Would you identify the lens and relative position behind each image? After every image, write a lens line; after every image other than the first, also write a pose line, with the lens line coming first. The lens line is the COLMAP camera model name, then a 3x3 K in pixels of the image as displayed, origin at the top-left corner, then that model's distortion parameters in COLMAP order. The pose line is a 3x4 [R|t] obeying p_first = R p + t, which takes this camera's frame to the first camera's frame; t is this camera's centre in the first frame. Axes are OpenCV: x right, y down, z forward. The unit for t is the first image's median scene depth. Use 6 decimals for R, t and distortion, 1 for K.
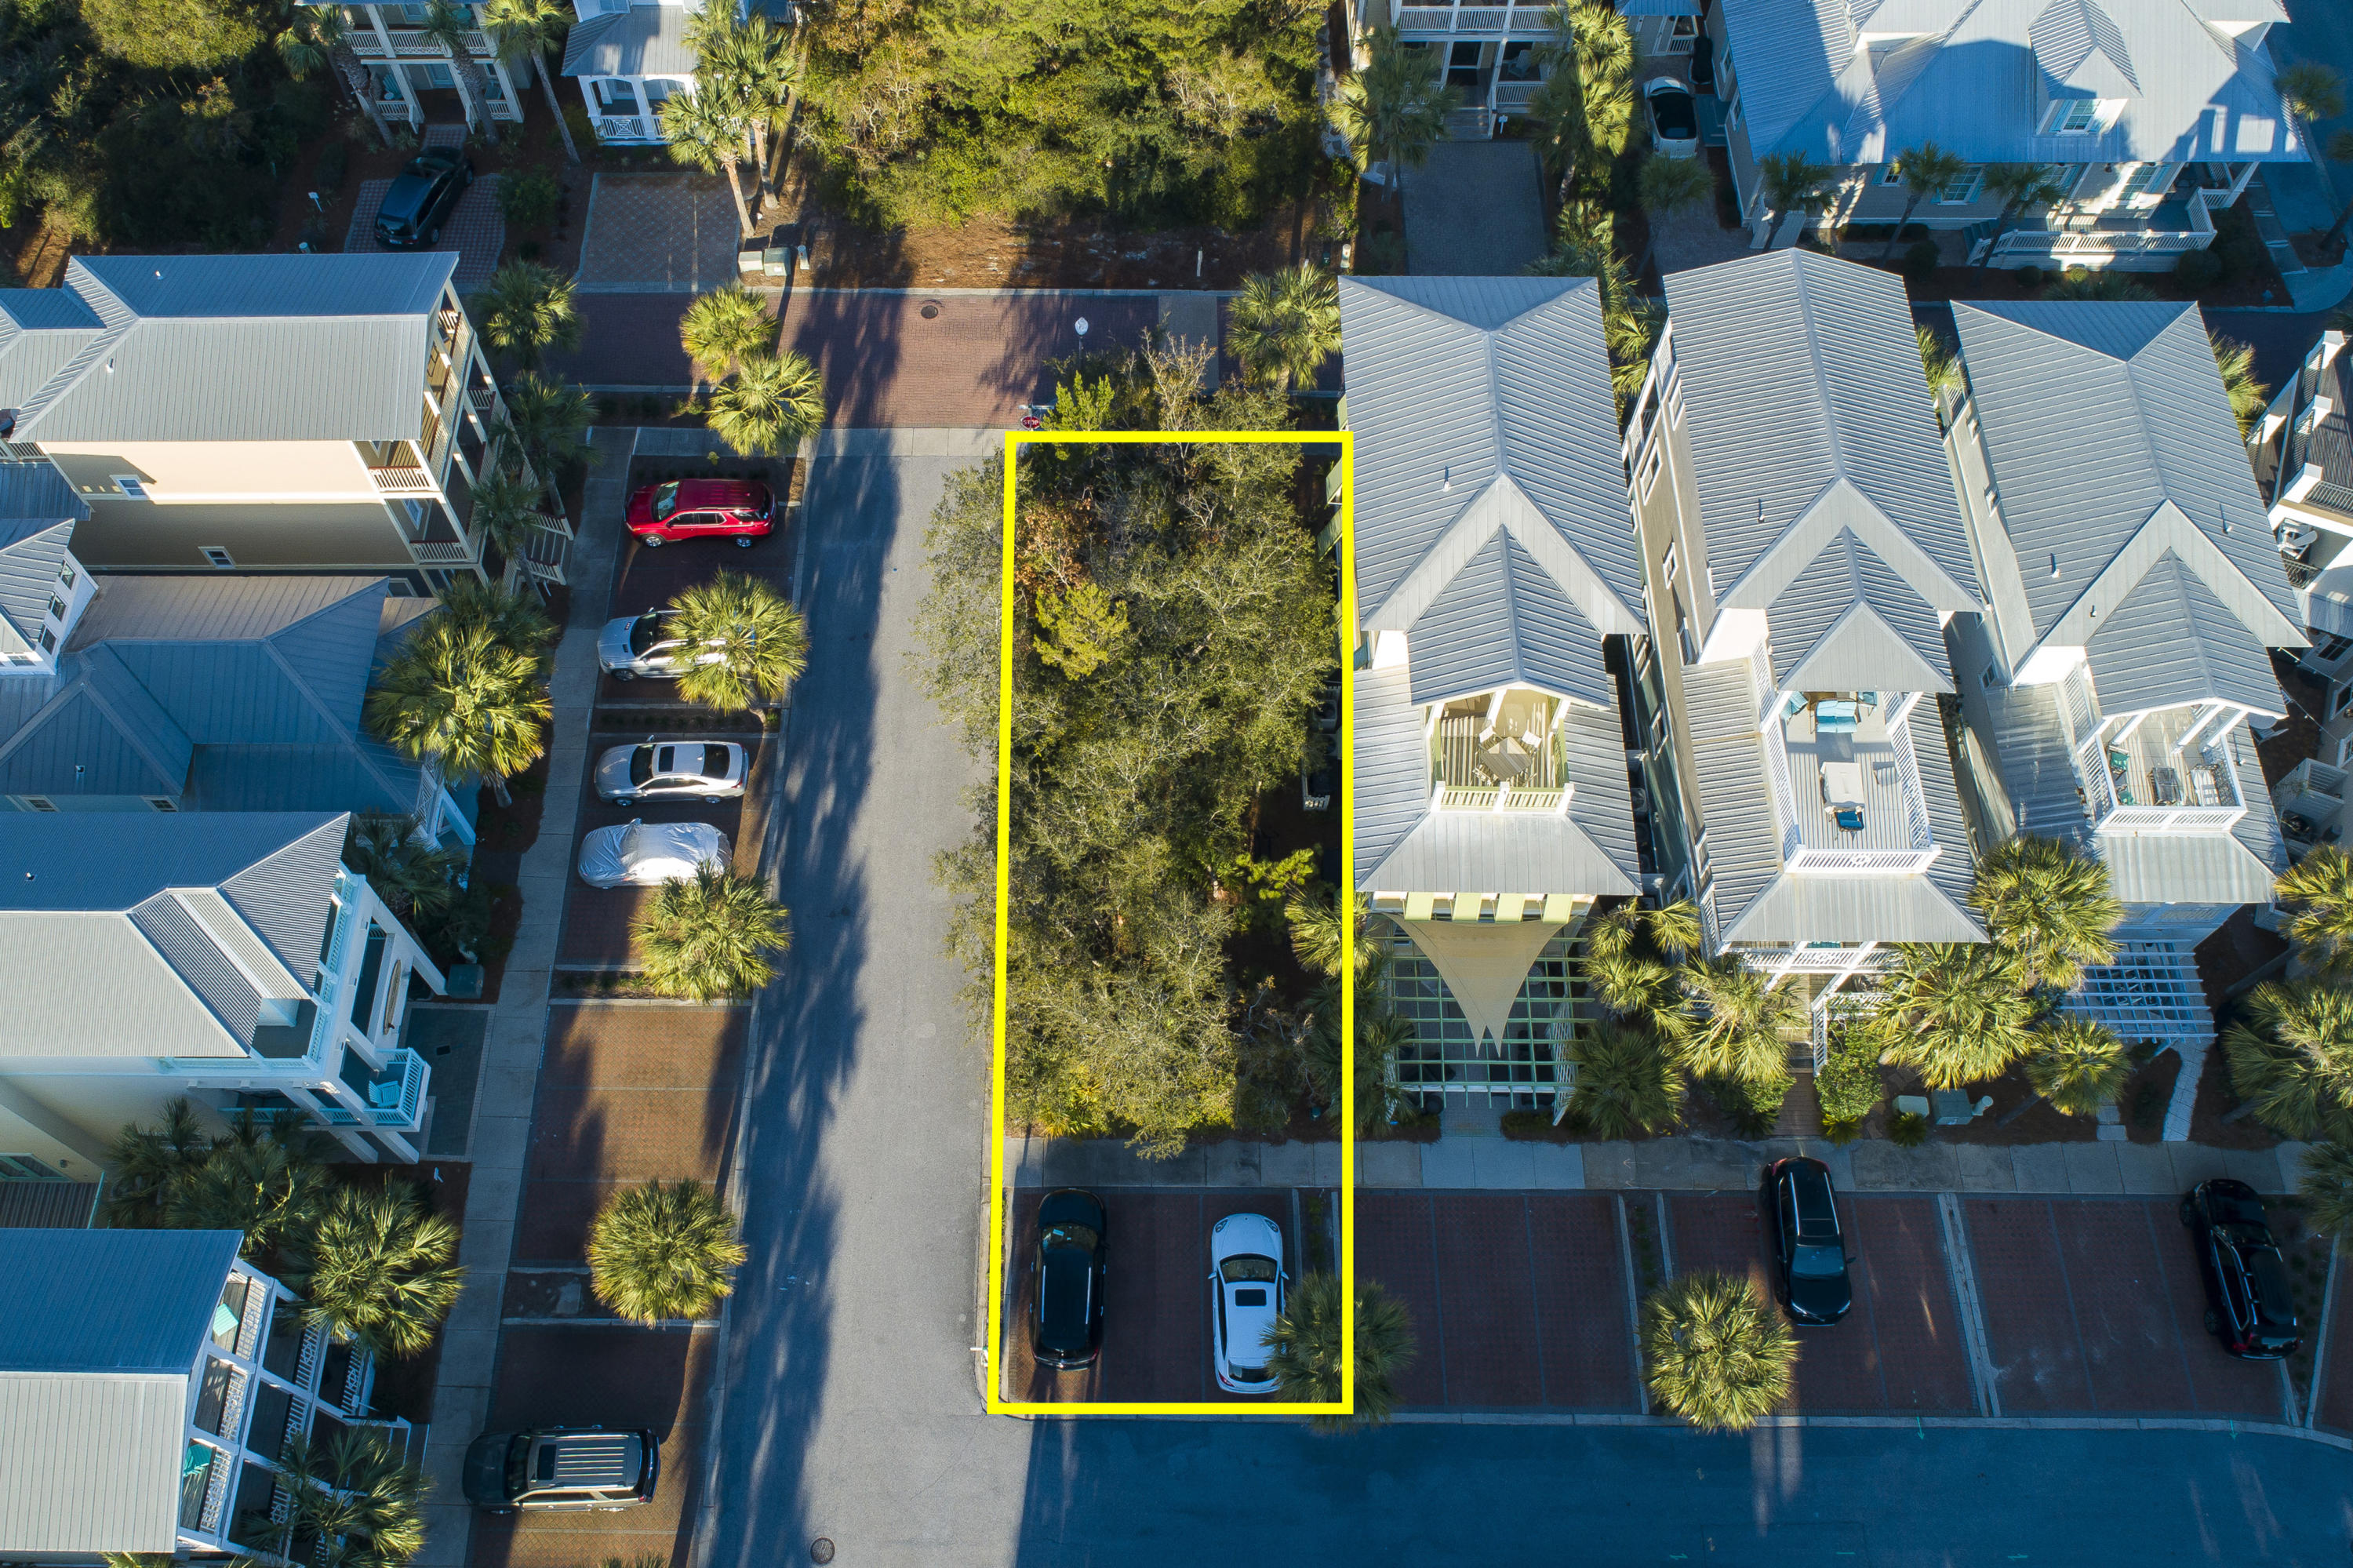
lens RADIAL K [[1921.4, 0, 1103.7], [0, 1921.4, 784.0], [0, 0, 1]] dist [-0.038263, 0.008203]
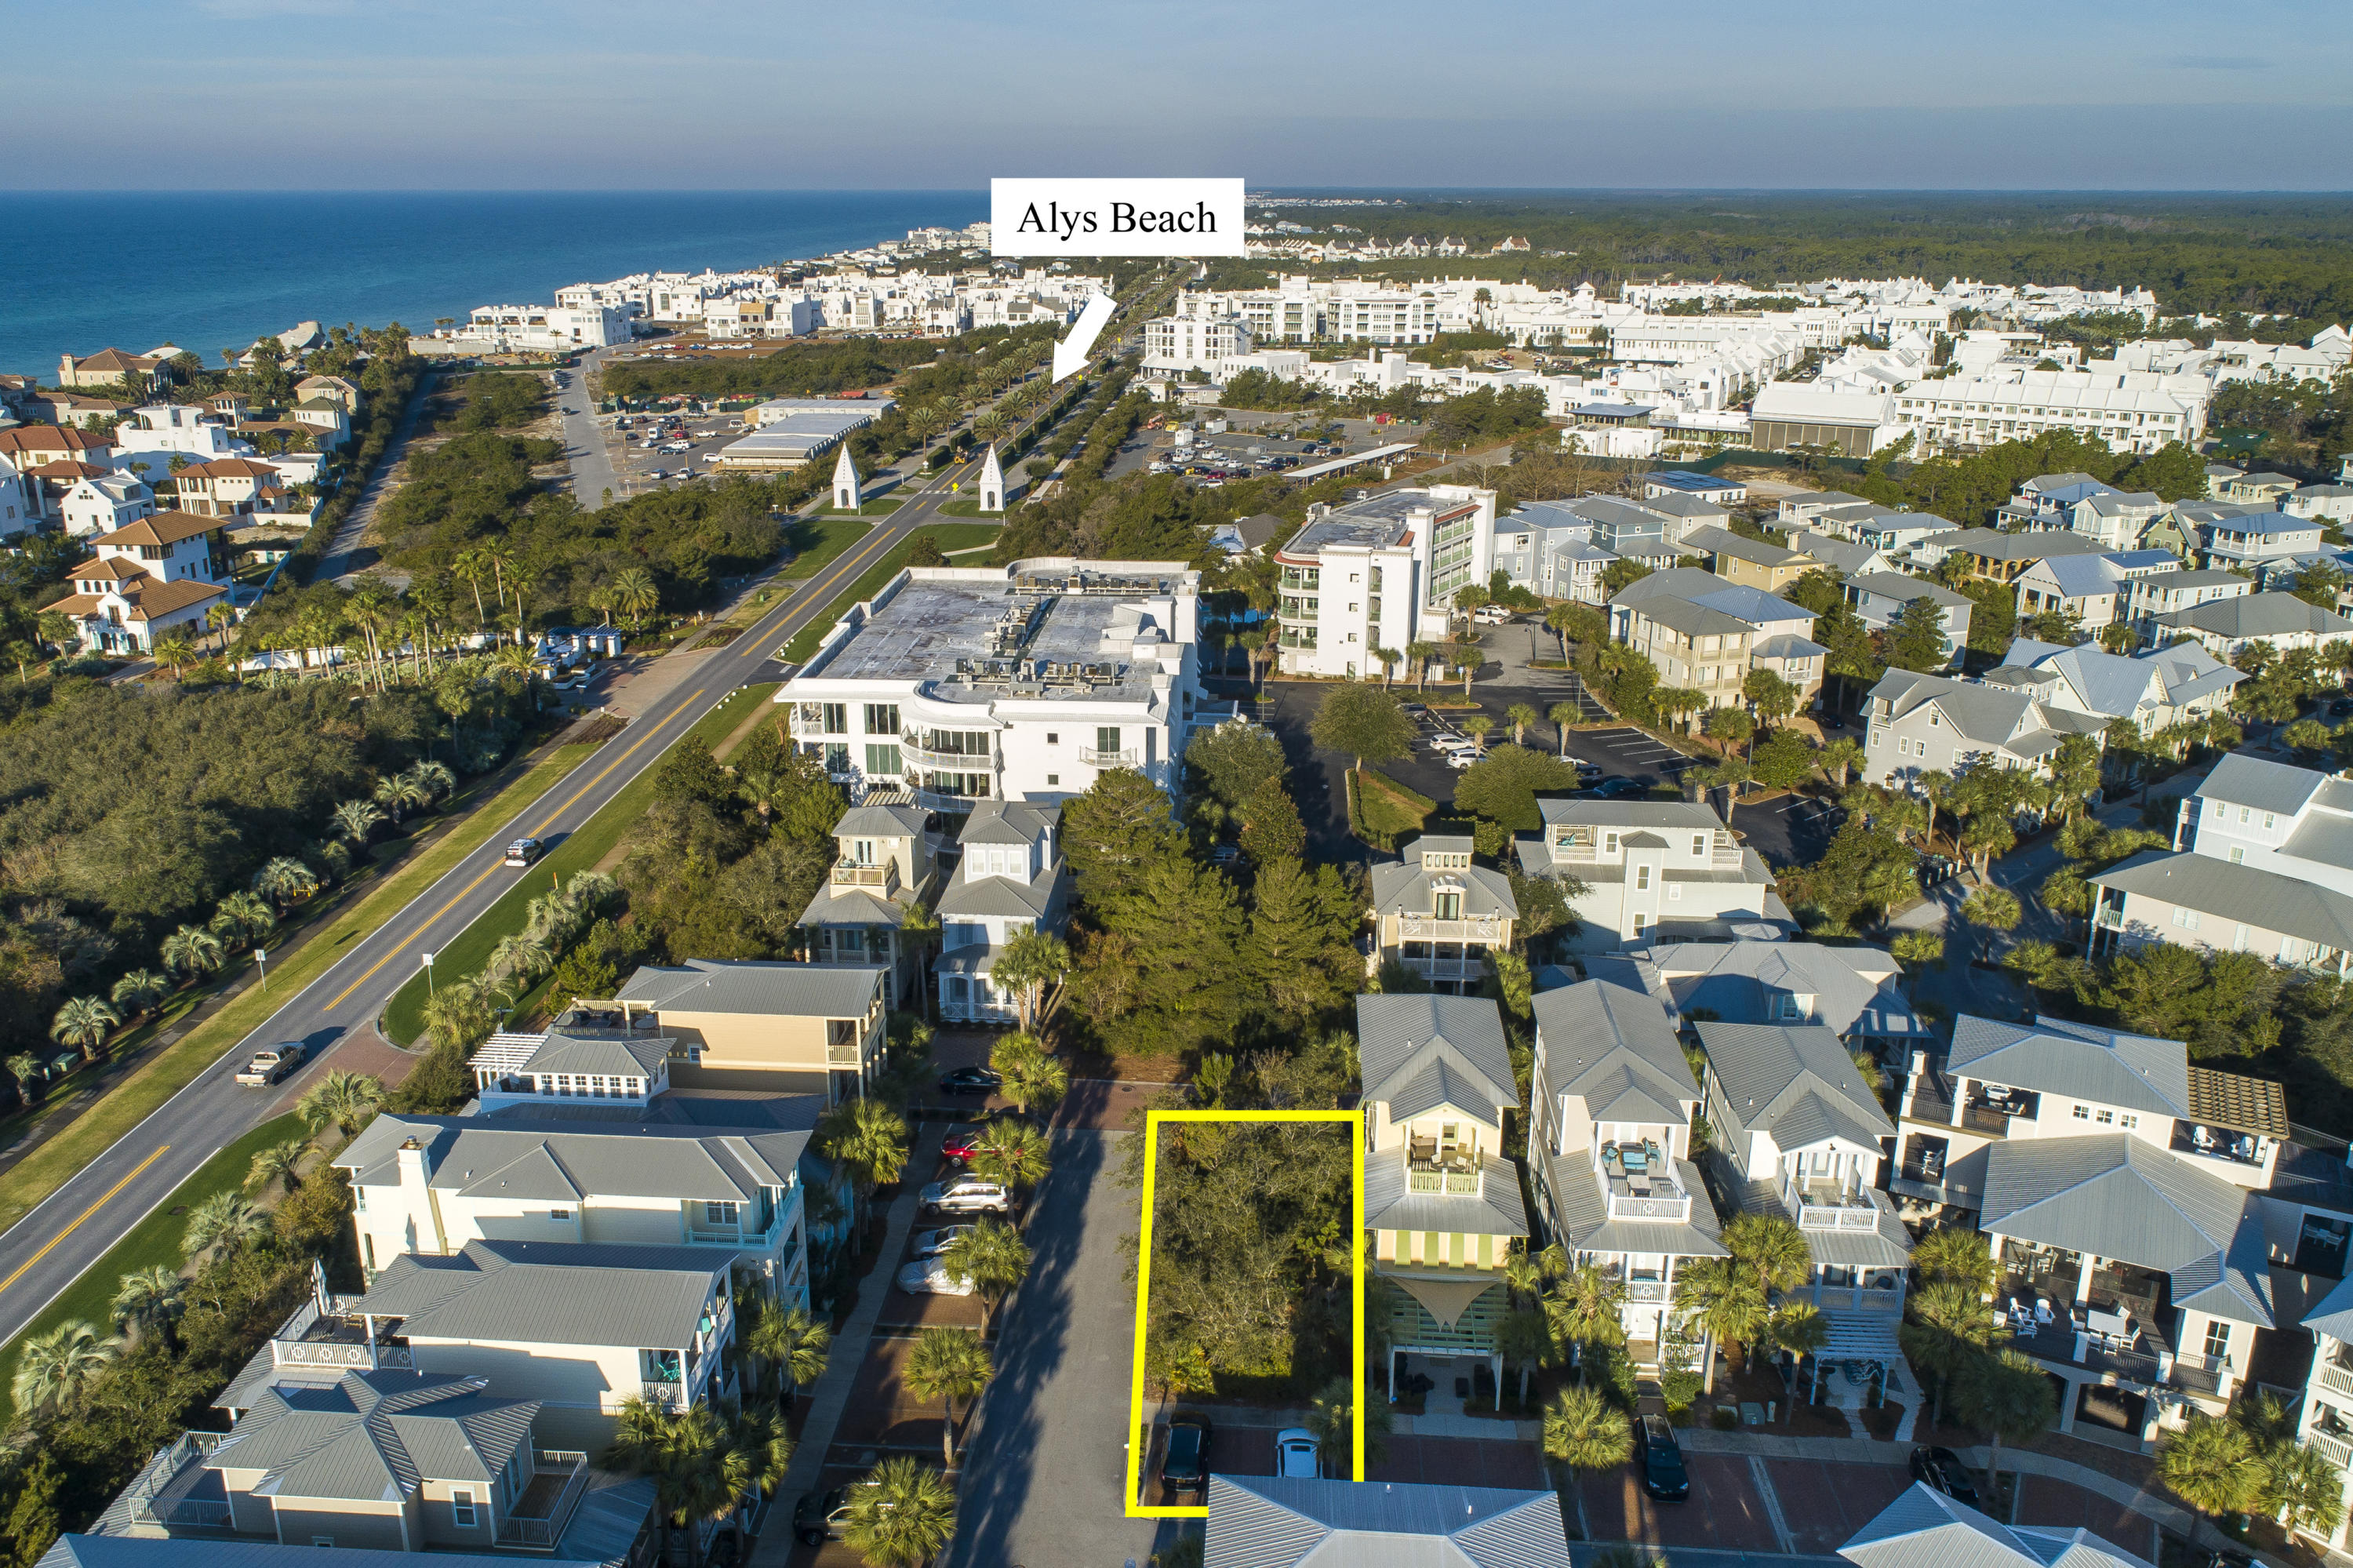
lens RADIAL K [[1843.9, 0, 1176.5], [0, 1843.9, 784.0], [0, 0, 1]] dist [-0.004273, 0.002775]
pose [[0.998297, 0.037315, -0.044832, 0.020526], [-0.058035, 0.712489, -0.699279, 0.891490], [0.005848, 0.700690, 0.713442, -0.449478]]
